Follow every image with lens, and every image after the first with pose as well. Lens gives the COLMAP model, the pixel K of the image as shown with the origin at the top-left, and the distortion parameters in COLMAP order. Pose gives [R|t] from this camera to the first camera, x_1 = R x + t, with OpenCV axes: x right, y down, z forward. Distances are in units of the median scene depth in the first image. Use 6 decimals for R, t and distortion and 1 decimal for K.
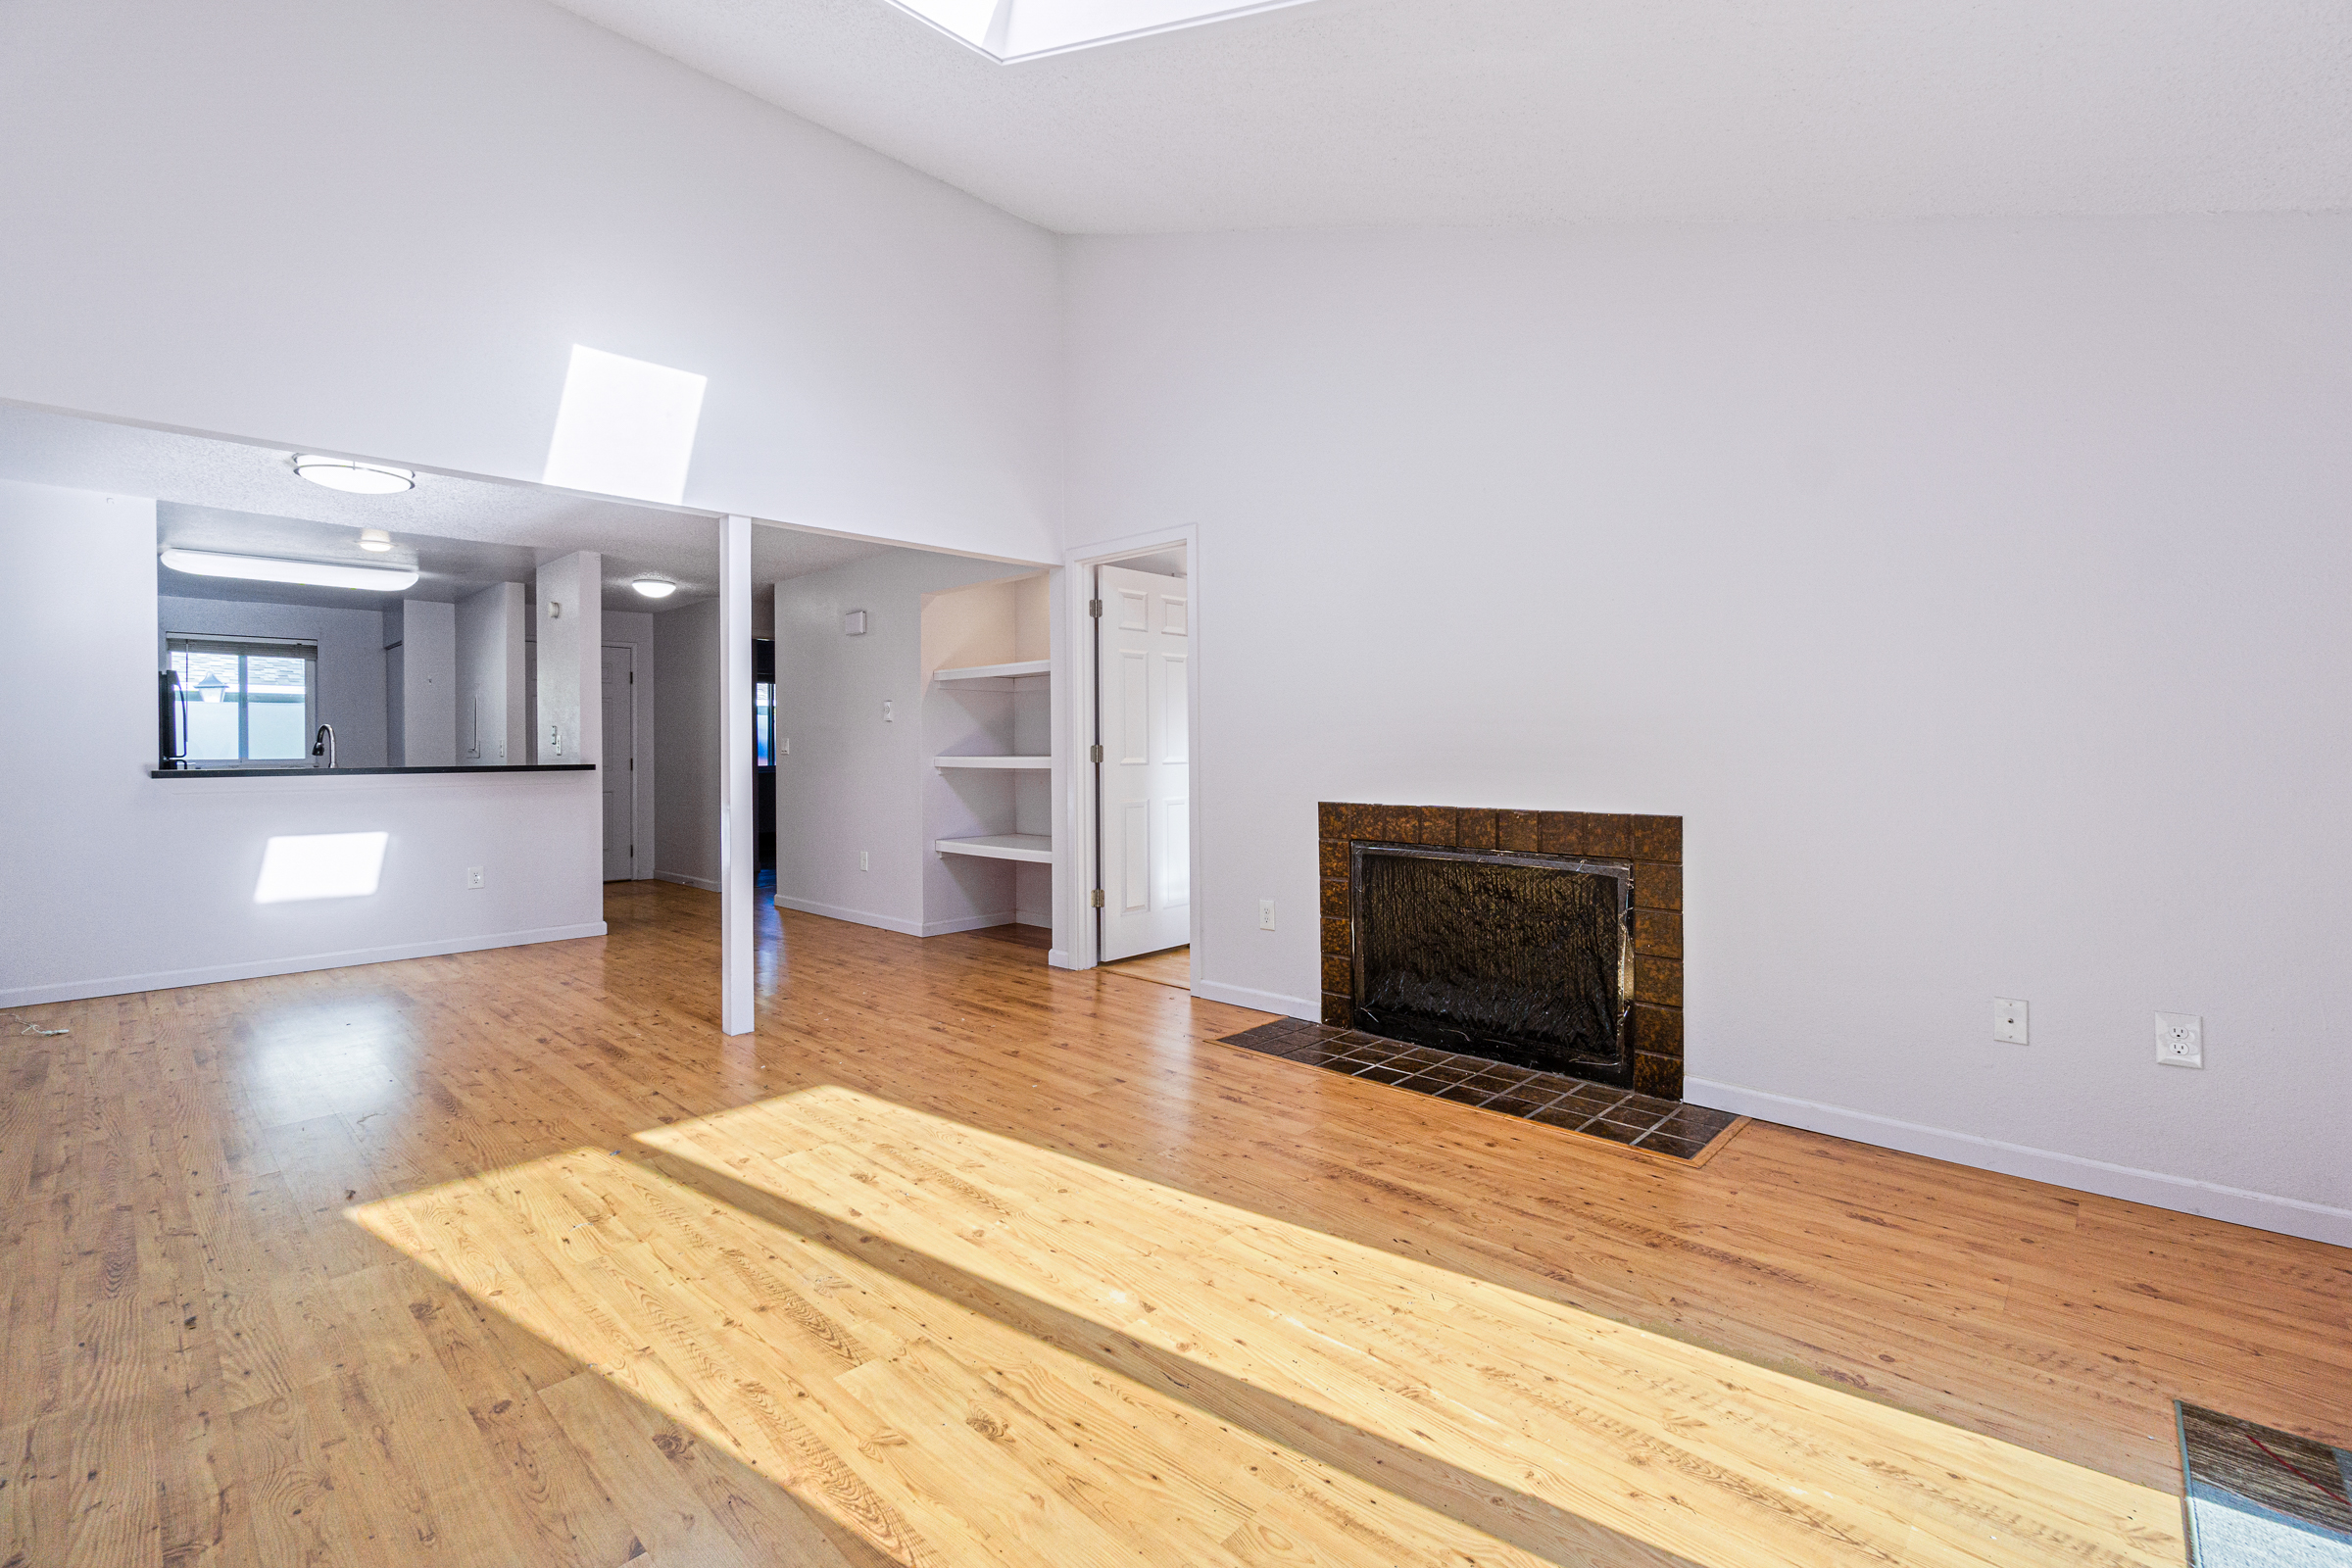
lens RADIAL K [[1021.3, 0, 1167.4], [0, 1021.3, 746.8], [0, 0, 1]] dist [-0.003015, 0.000781]
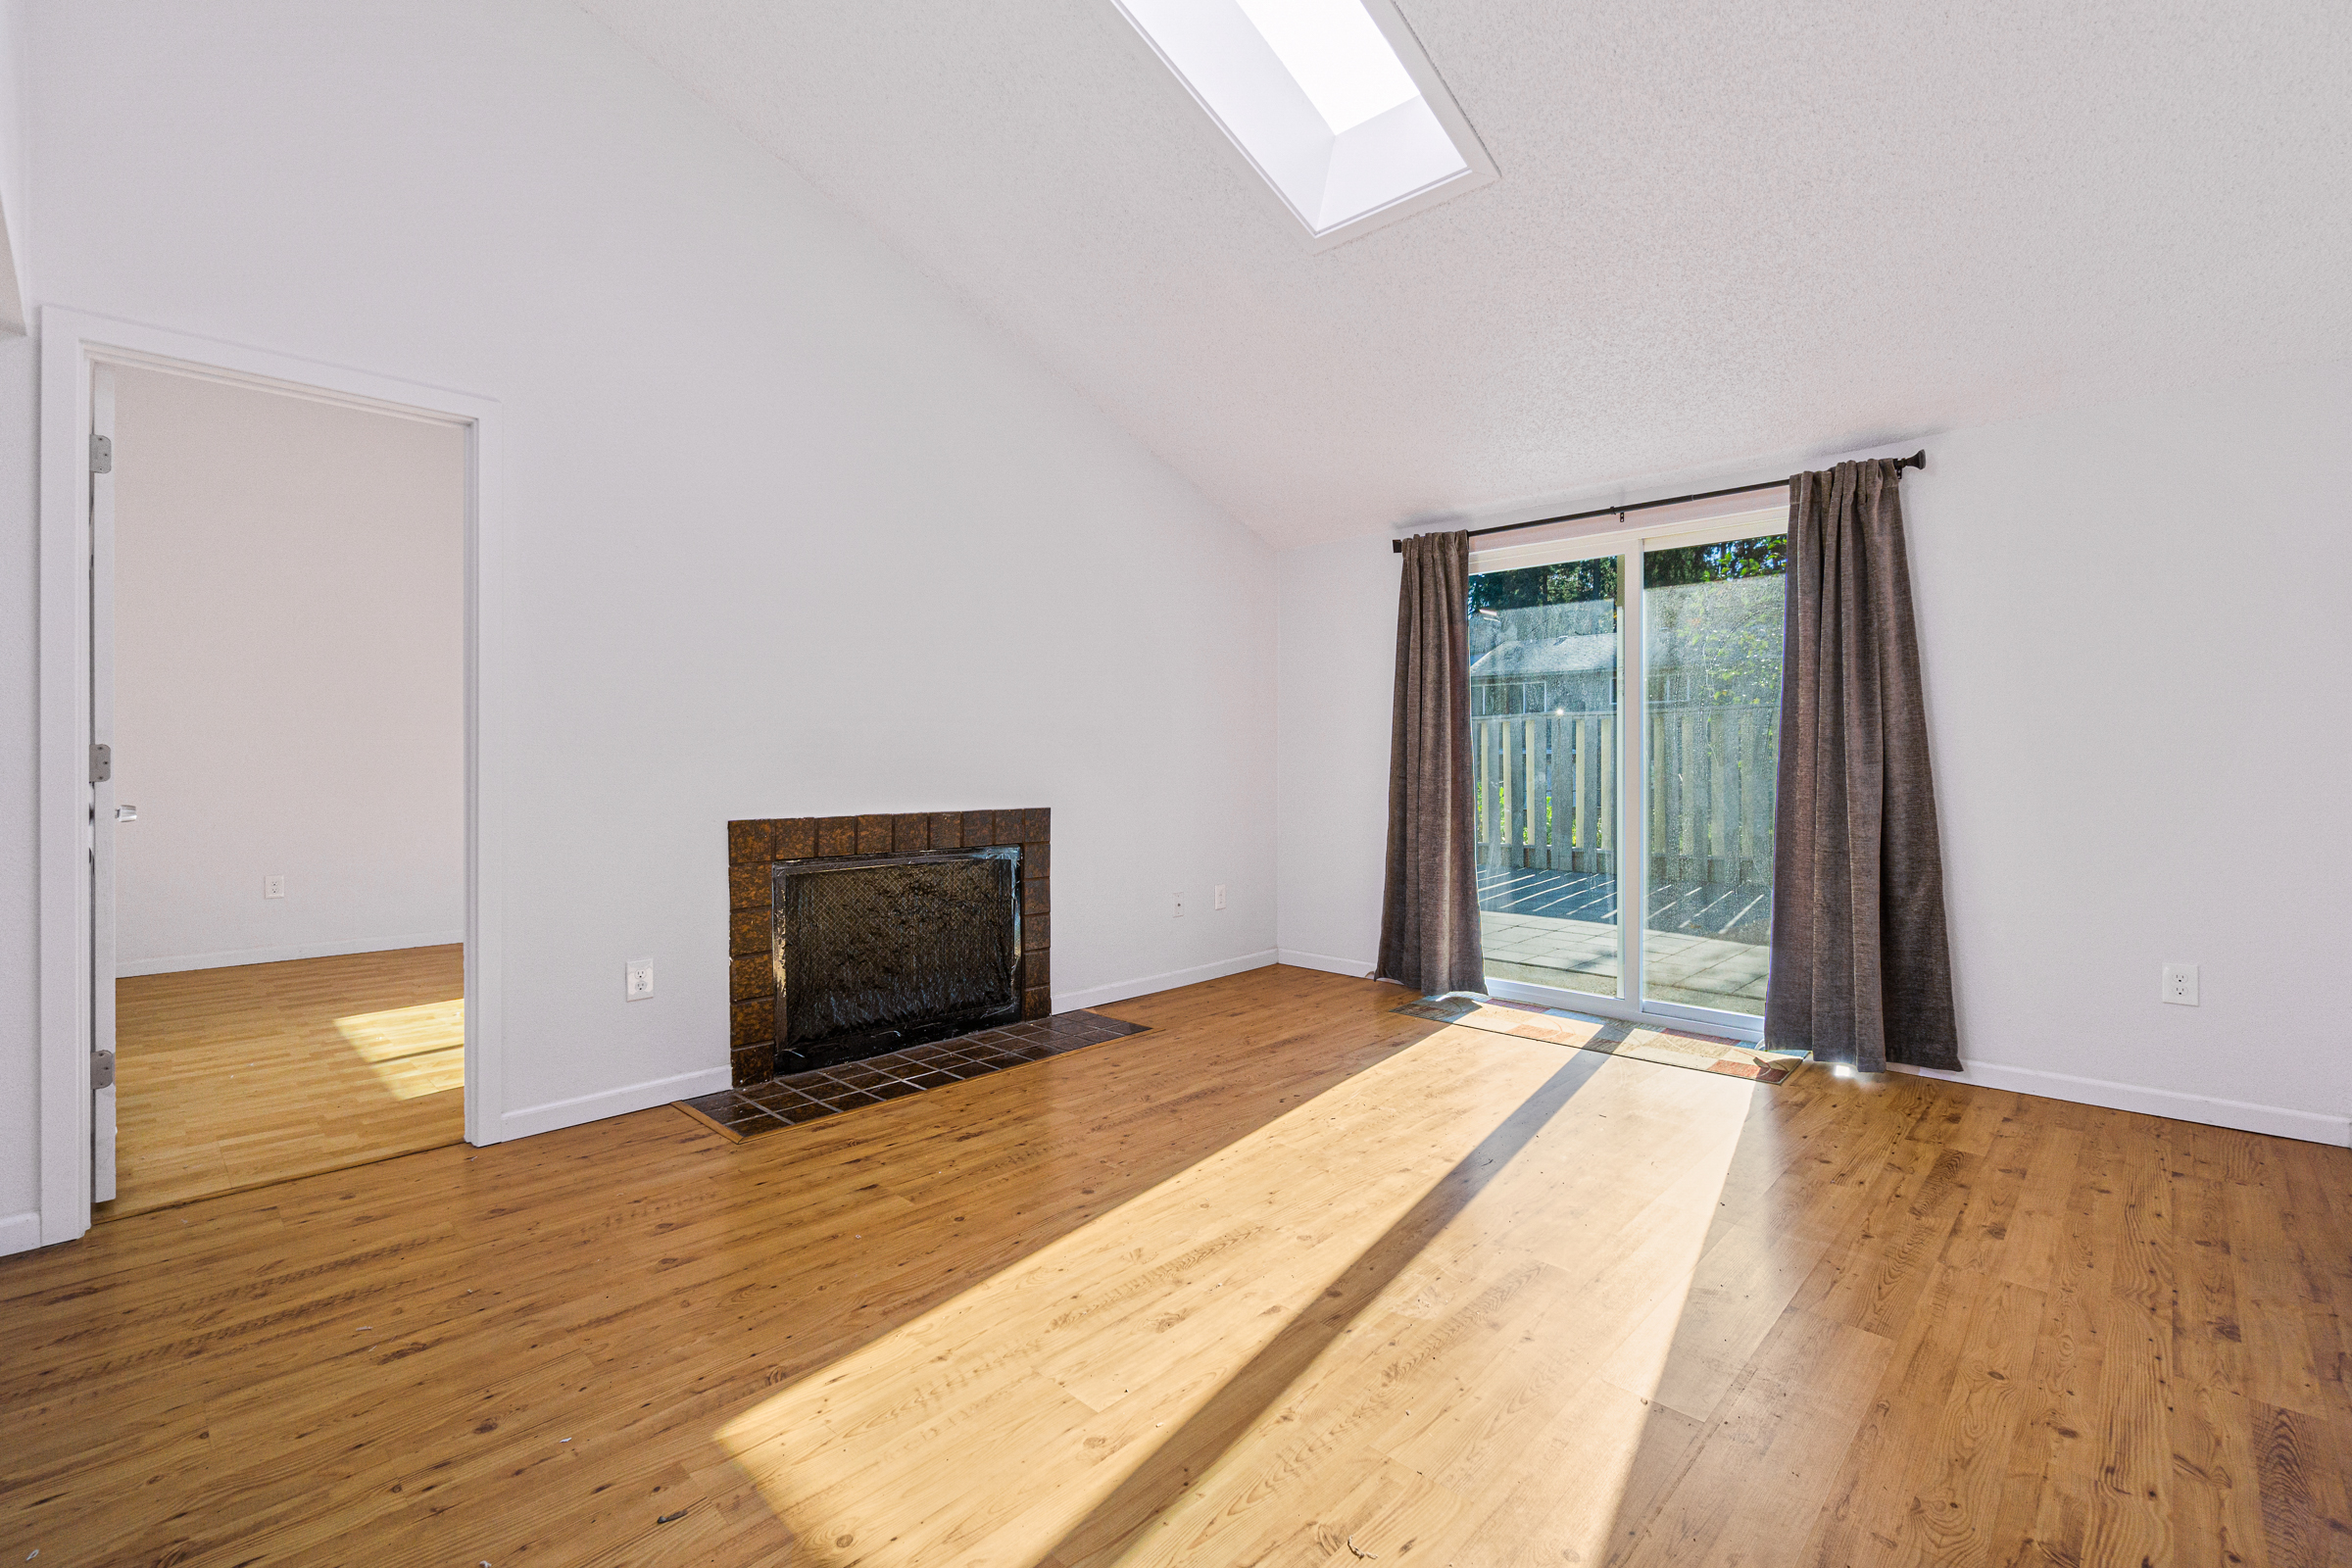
lens RADIAL K [[1021.3, 0, 1176.0], [0, 1021.3, 772.5], [0, 0, 1]] dist [-0.003015, 0.000781]
pose [[0.013886, -0.008542, 0.999867, -0.838541], [-0.002656, 0.999960, 0.008579, 0.008588], [-0.999900, -0.002775, 0.013863, 0.789599]]
